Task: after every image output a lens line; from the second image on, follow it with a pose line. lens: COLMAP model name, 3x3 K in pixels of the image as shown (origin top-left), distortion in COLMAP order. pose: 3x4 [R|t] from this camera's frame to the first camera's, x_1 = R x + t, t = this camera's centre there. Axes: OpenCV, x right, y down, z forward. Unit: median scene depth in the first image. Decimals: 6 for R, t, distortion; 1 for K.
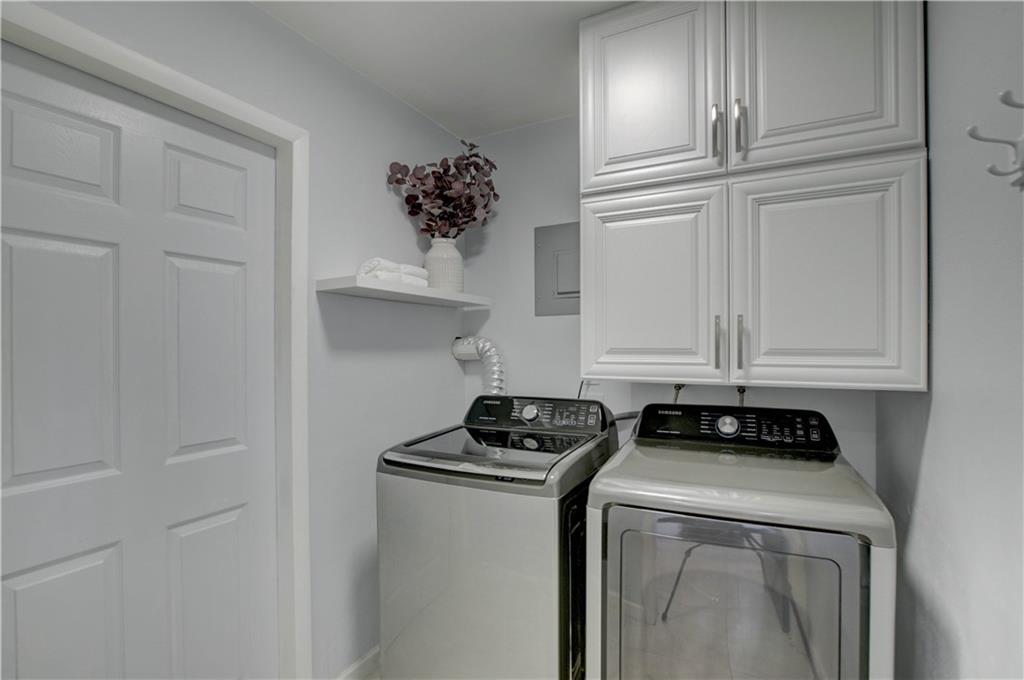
lens RADIAL K [[470.9, 0, 517.1], [0, 470.9, 338.0], [0, 0, 1]] dist [-0.049846, 0.017655]
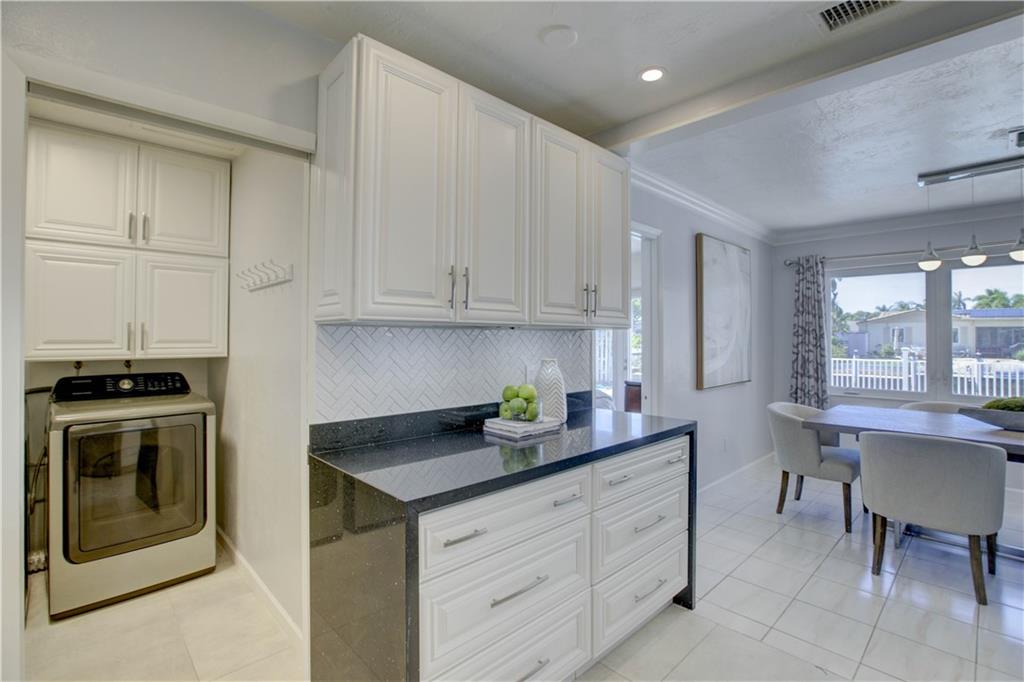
lens RADIAL K [[470.9, 0, 517.1], [0, 470.9, 339.0], [0, 0, 1]] dist [-0.049846, 0.017655]
pose [[0.307979, -0.000195, 0.951393, -0.860876], [-0.012917, 0.999907, 0.004386, -0.009812], [-0.951305, -0.013639, 0.307948, -1.081690]]
